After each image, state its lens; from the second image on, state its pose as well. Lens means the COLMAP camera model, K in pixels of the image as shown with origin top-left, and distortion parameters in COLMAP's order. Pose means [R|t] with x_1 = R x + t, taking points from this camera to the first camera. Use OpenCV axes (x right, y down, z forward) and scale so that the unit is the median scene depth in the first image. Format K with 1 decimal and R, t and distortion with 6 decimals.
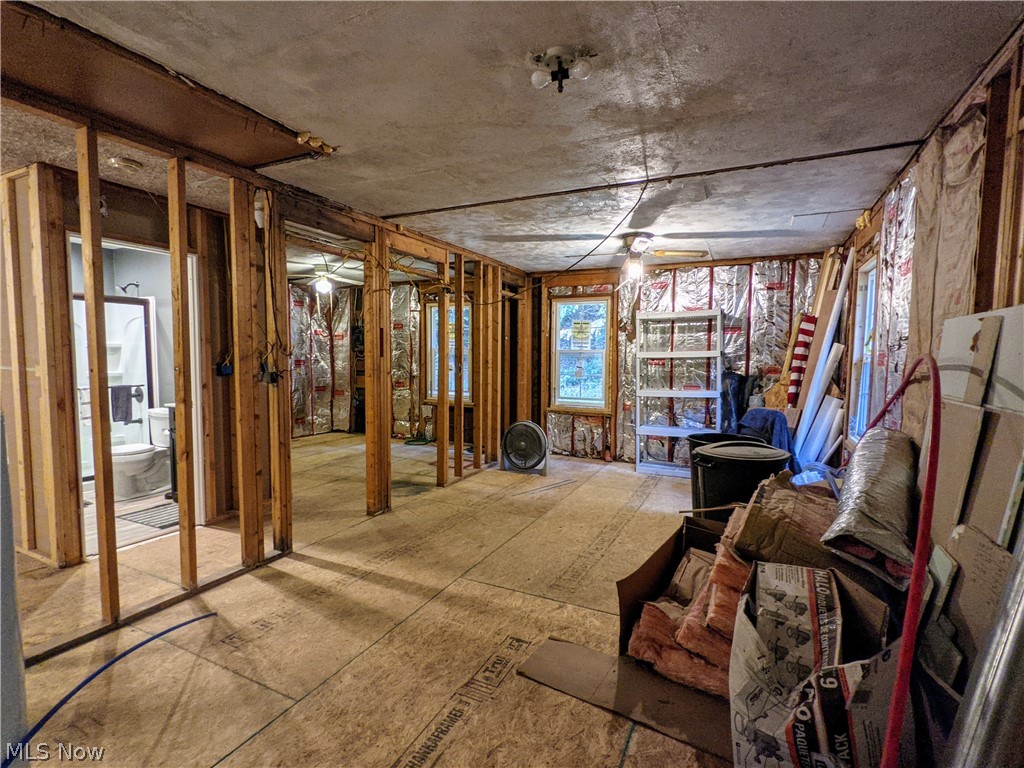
lens RADIAL K [[499.2, 0, 511.4], [0, 499.2, 390.6], [0, 0, 1]] dist [0.000961, 0.000666]
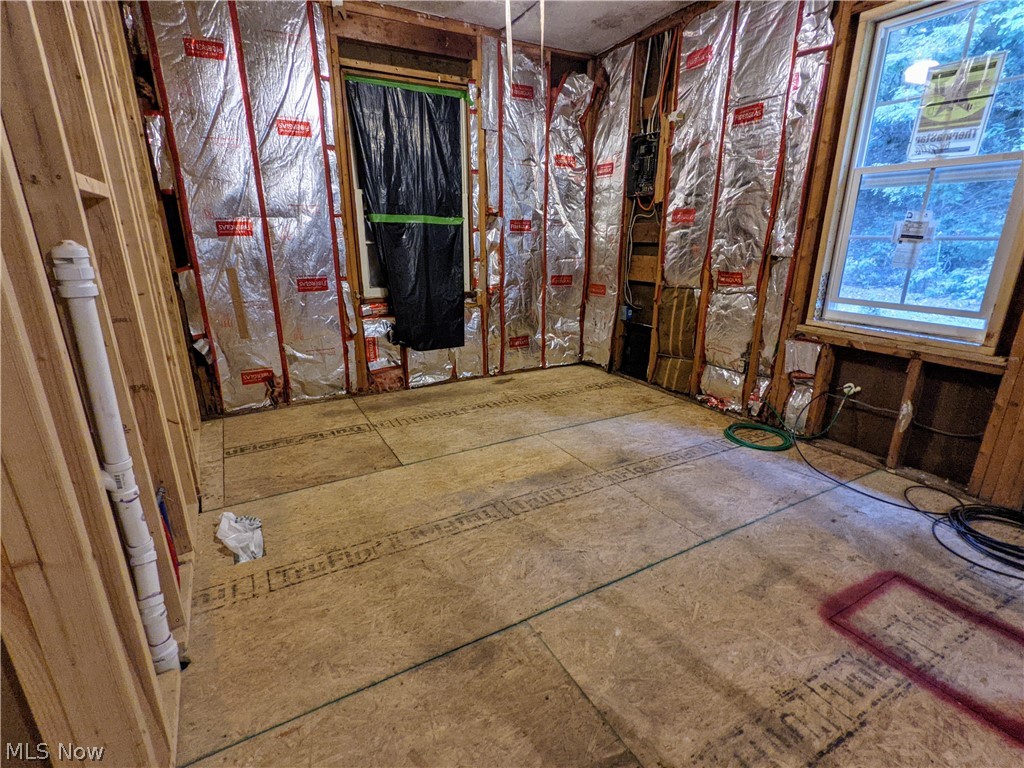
lens RADIAL K [[499.2, 0, 511.1], [0, 499.2, 387.1], [0, 0, 1]] dist [0.000961, 0.000666]
pose [[0.826523, 0.157185, -0.540512, -0.139891], [-0.034899, 0.972683, 0.229498, -0.013412], [0.561820, -0.170822, 0.809430, 0.567564]]
